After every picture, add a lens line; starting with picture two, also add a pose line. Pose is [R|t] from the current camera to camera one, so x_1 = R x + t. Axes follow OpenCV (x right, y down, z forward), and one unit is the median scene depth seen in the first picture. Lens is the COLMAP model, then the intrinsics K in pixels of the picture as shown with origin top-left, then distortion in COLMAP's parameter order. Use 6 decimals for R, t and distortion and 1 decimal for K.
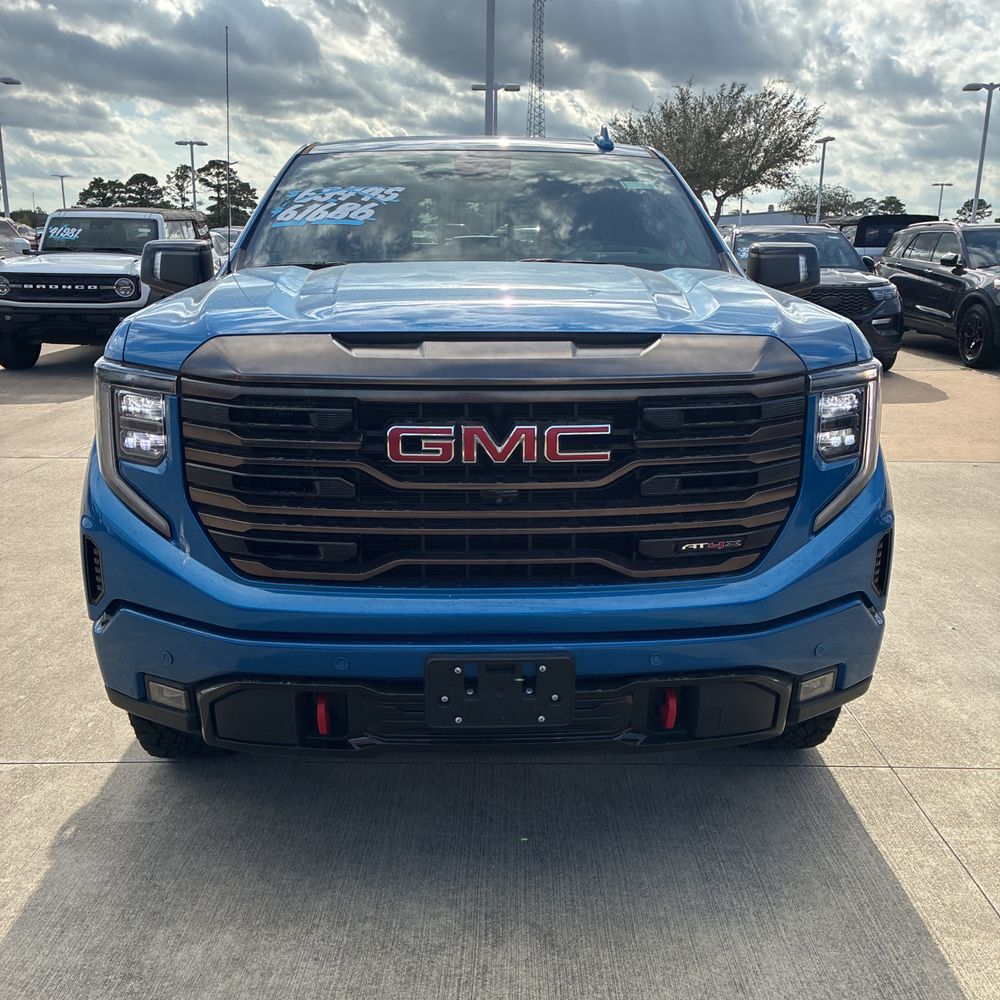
lens RADIAL K [[1023.5, 0, 499.3], [0, 1023.5, 505.6], [0, 0, 1]] dist [0.015560, 0.000000]
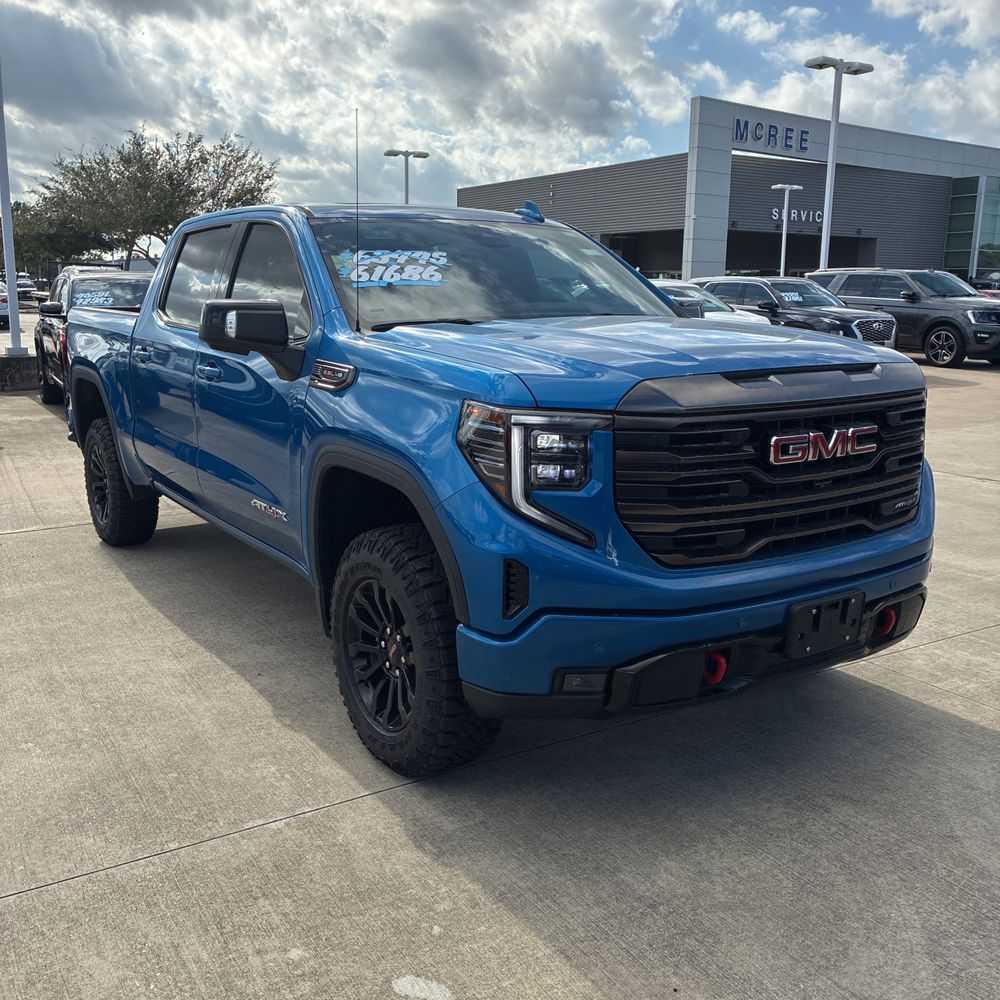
lens RADIAL K [[1023.5, 0, 490.3], [0, 1023.5, 494.8], [0, 0, 1]] dist [0.015560, 0.000000]
pose [[0.851804, -0.103199, 0.513595, -1.019422], [0.128916, 0.991548, -0.014573, -0.028125], [-0.507751, 0.078624, 0.857909, 0.020931]]
